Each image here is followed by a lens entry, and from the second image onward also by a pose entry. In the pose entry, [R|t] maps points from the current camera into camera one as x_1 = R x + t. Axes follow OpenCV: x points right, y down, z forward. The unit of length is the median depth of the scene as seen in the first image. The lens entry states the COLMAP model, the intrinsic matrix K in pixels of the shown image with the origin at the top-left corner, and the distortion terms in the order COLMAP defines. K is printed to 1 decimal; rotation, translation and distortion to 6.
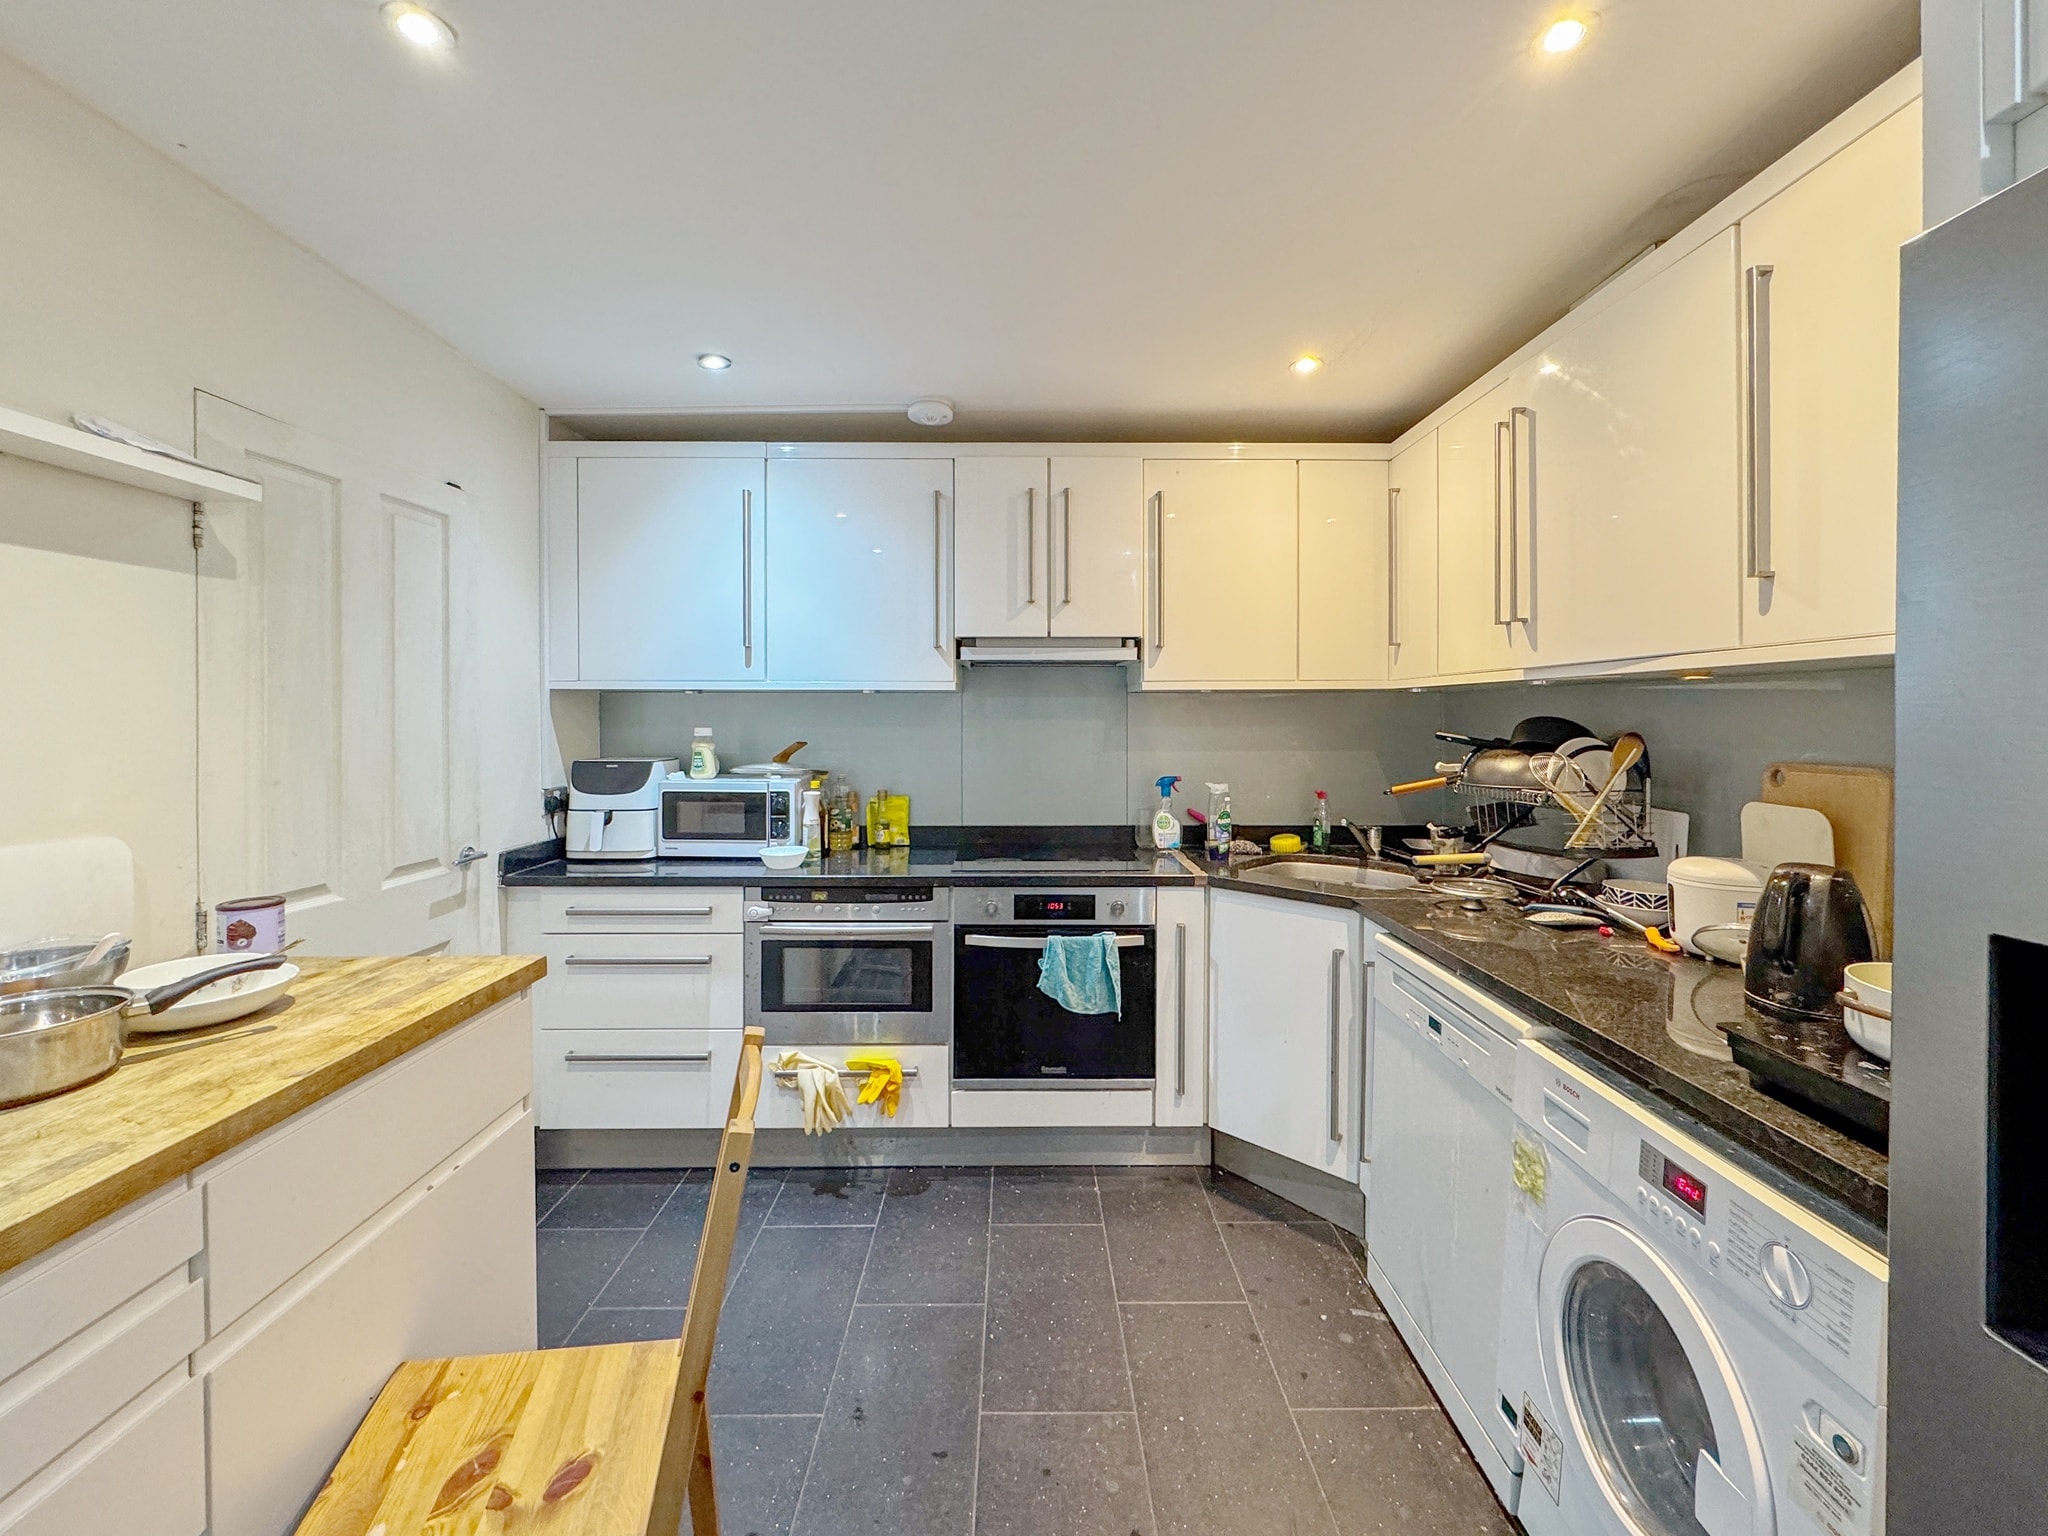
lens RADIAL K [[838.3, 0, 1029.4], [0, 838.3, 762.3], [0, 0, 1]] dist [0.000519, 0.000230]
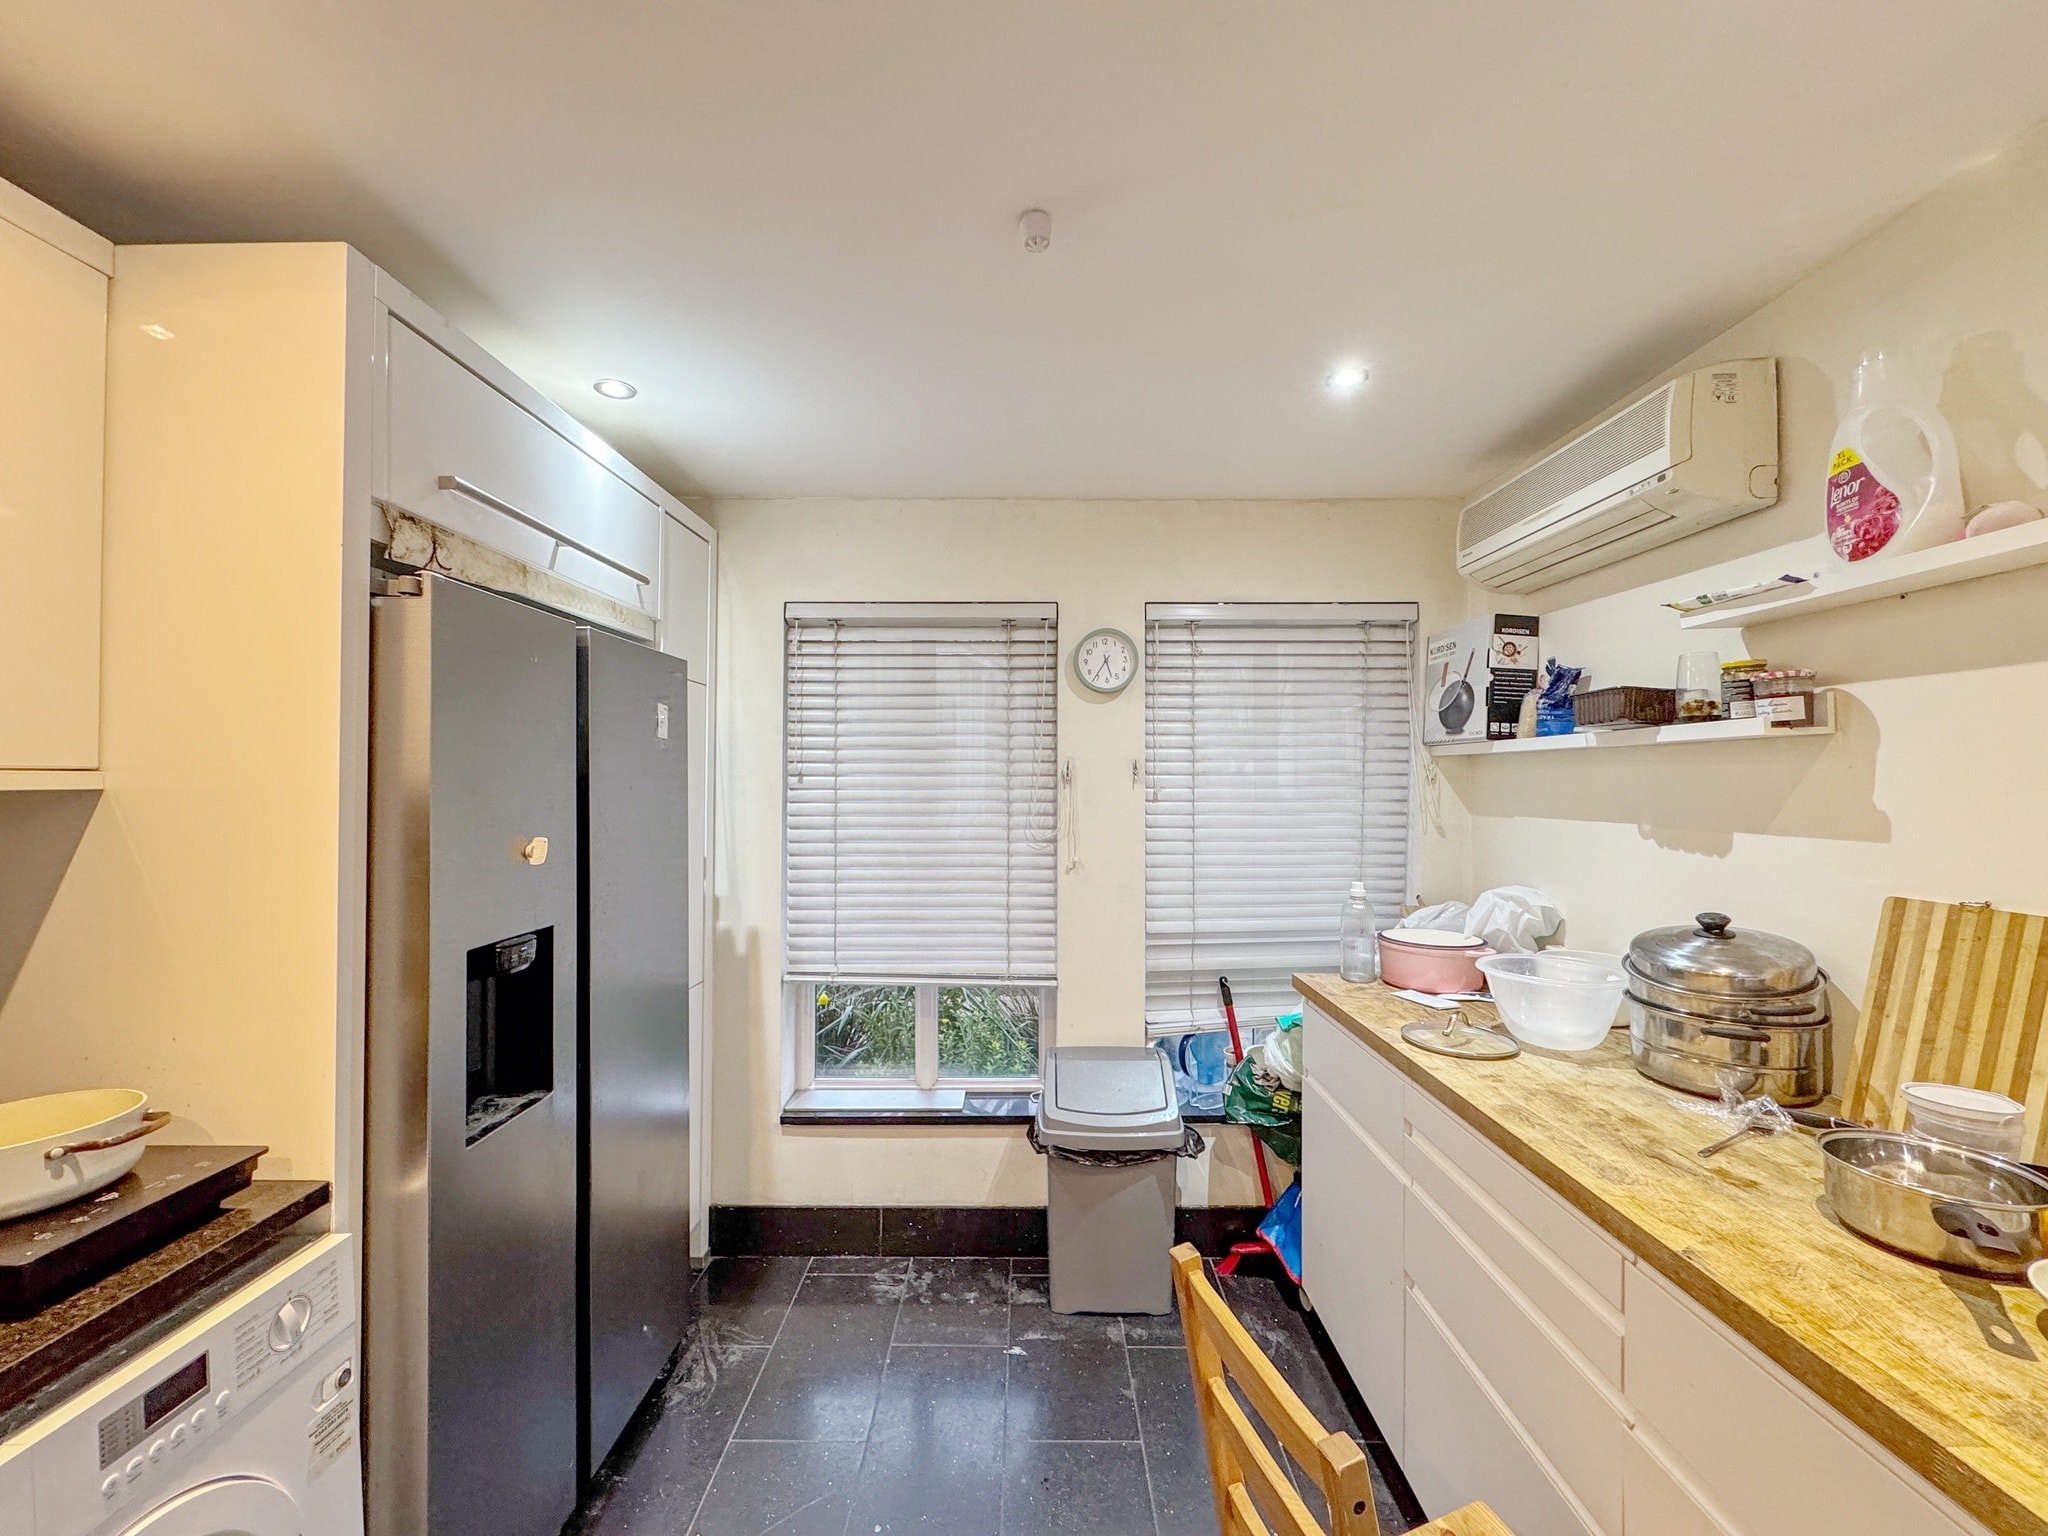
lens RADIAL K [[820.3, 0, 1024.0], [0, 820.3, 768.0], [0, 0, 1]] dist [-0.000995, 0.000526]
pose [[-0.999911, 0.003397, 0.012911, -0.064008], [0.003857, 0.999352, 0.035773, -0.084356], [-0.012781, 0.035820, -0.999277, 0.806514]]
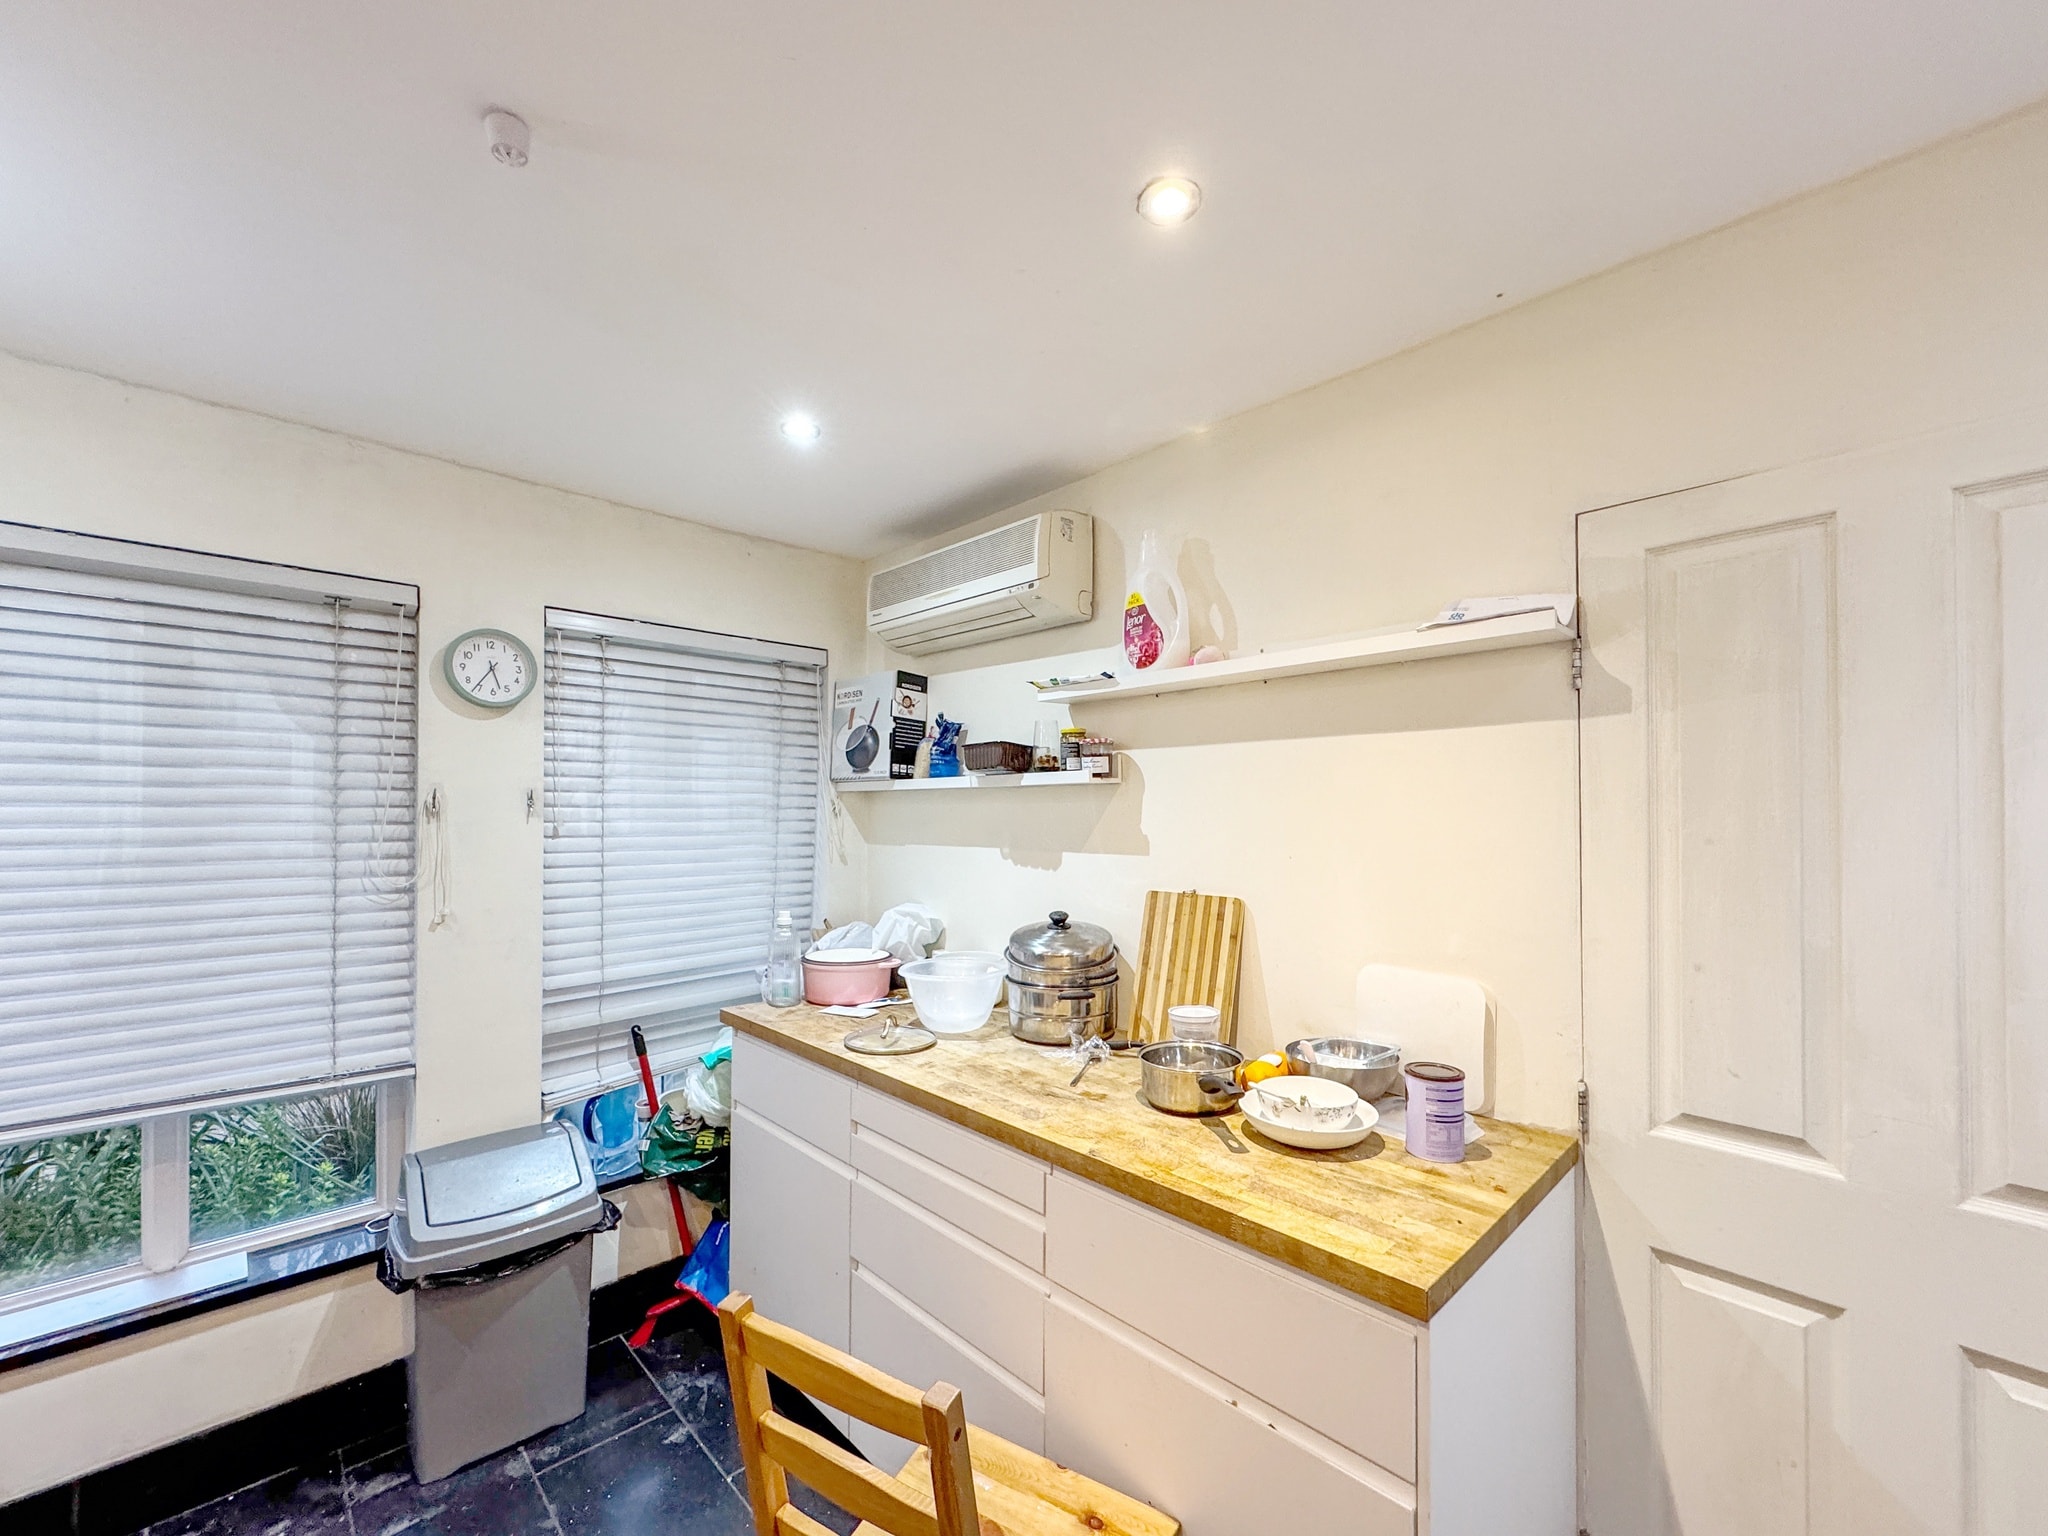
lens RADIAL K [[833.0, 0, 1024.4], [0, 833.0, 807.6], [0, 0, 1]] dist [0.003243, 0.000381]
pose [[-0.729932, -0.002610, -0.683515, 0.038279], [-0.034596, 0.998852, 0.033132, -0.085354], [0.682644, 0.047831, -0.729184, 0.785287]]
